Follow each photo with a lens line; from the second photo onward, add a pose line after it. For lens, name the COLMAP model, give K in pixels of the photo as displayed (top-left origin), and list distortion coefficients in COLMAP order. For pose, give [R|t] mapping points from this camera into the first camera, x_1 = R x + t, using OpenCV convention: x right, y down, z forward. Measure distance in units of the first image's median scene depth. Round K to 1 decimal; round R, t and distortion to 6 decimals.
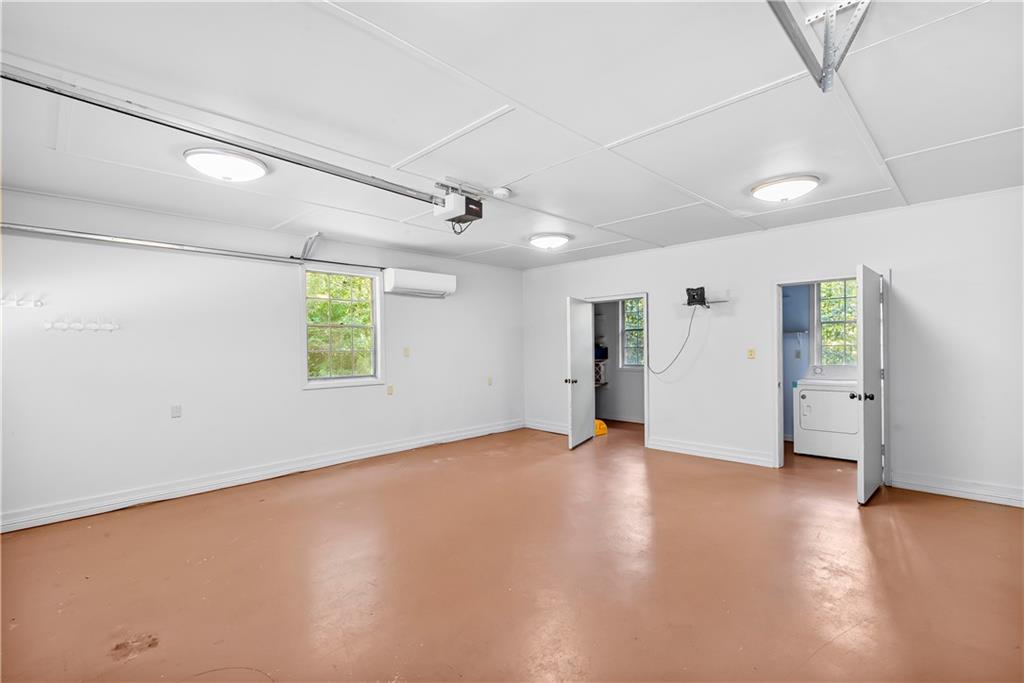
lens RADIAL K [[465.4, 0, 514.2], [0, 465.4, 344.8], [0, 0, 1]] dist [0.001332, 0.000566]
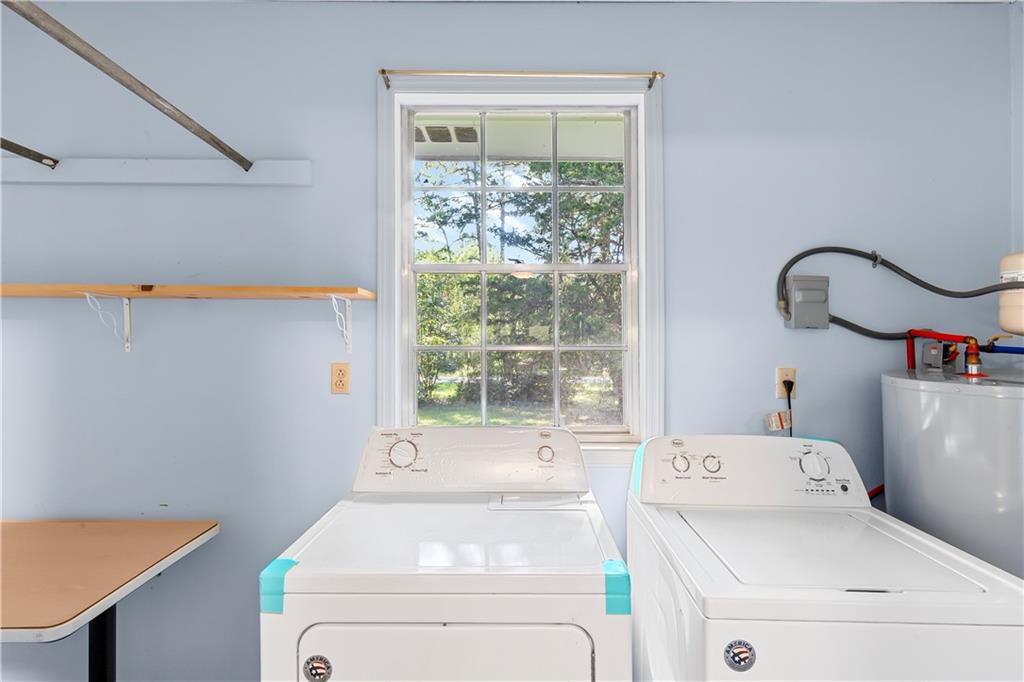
lens RADIAL K [[465.4, 0, 514.2], [0, 465.4, 344.3], [0, 0, 1]] dist [0.001332, 0.000566]
pose [[0.701114, -0.000574, 0.713049, 0.496297], [-0.003432, 0.999985, 0.004180, -0.000156], [-0.713041, -0.005378, 0.701101, 0.752697]]
